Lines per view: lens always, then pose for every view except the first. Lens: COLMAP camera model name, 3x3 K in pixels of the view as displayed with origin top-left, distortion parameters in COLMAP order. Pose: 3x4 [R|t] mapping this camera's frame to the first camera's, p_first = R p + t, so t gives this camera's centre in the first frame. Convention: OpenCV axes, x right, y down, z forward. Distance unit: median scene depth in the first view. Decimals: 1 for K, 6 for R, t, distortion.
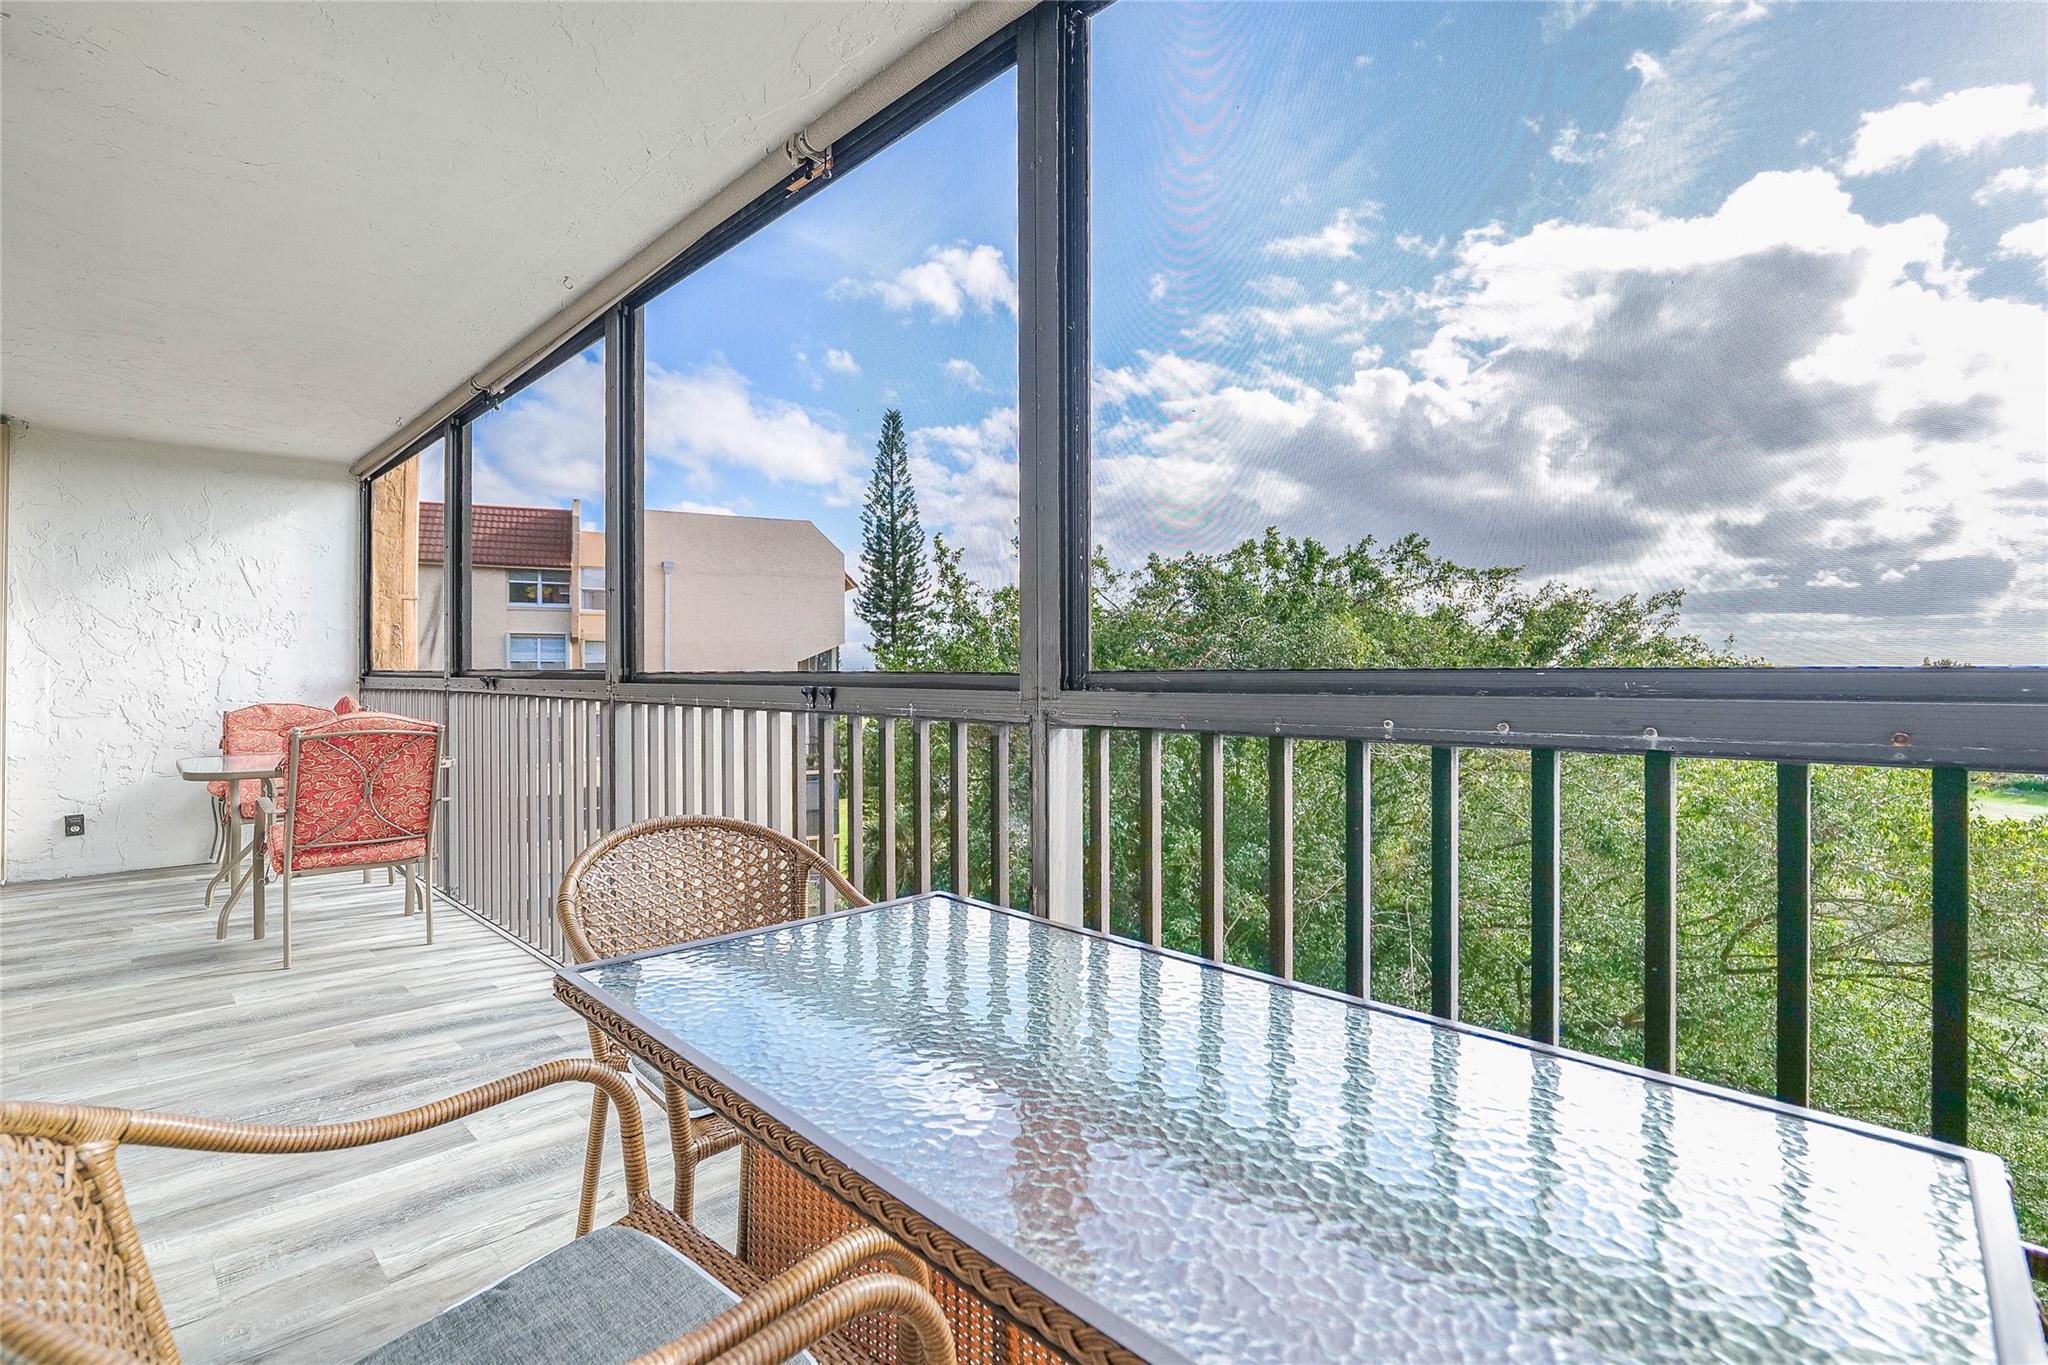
lens RADIAL K [[869.5, 0, 1020.3], [0, 869.5, 686.2], [0, 0, 1]] dist [-0.013059, -0.000023]
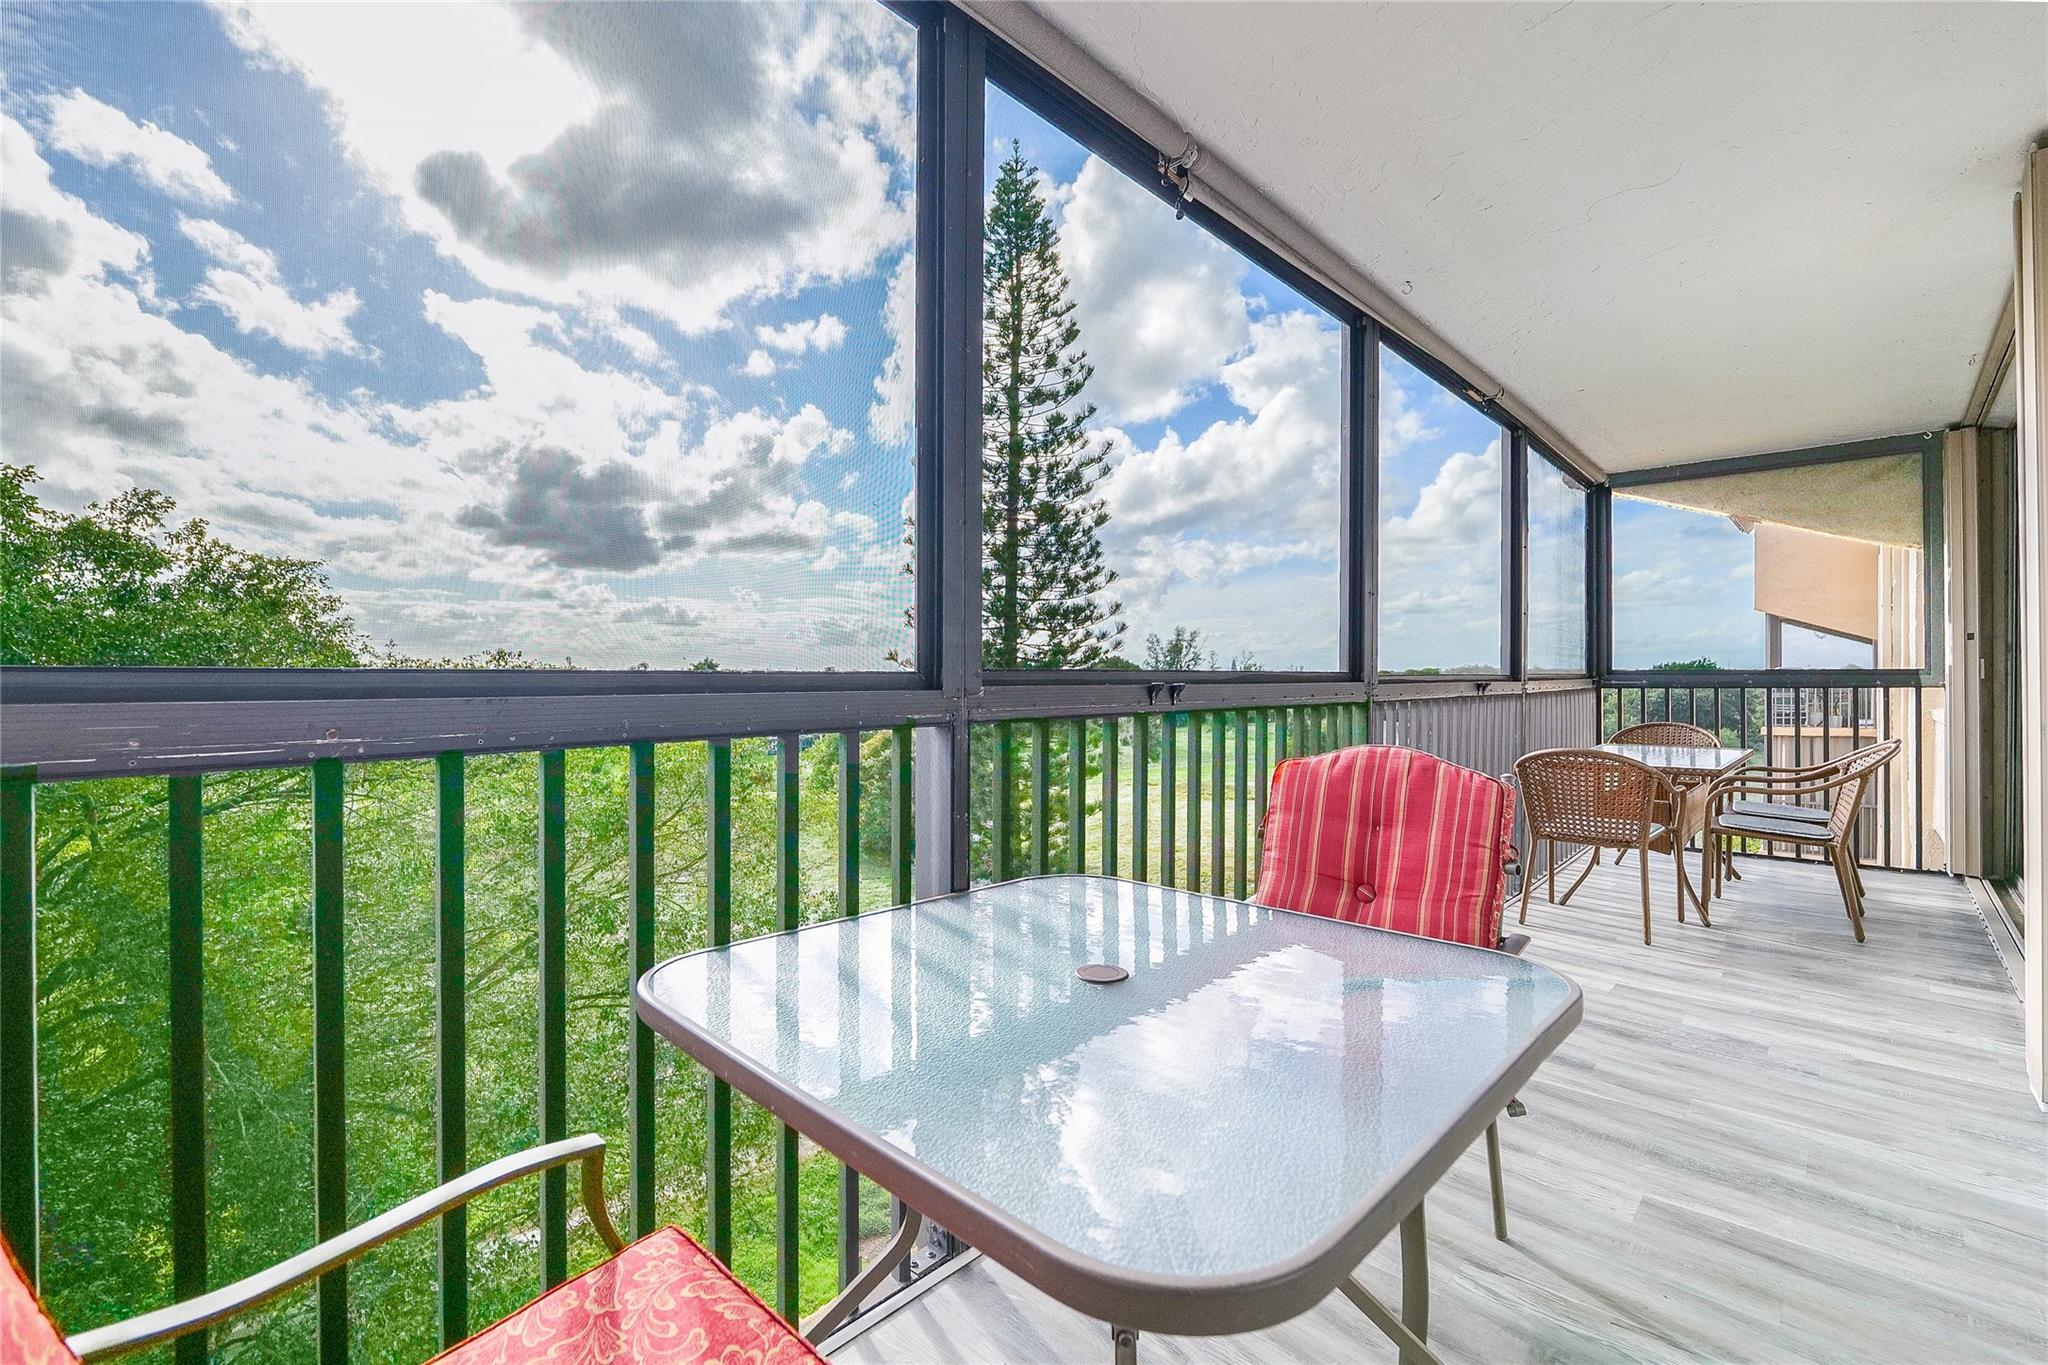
lens RADIAL K [[869.5, 0, 1031.5], [0, 869.5, 671.4], [0, 0, 1]] dist [-0.013059, -0.000023]
pose [[0.019201, 0.007296, 0.999789, -0.530024], [0.015452, 0.999852, -0.007593, -0.003909], [-0.999696, 0.015595, 0.019085, 0.488271]]
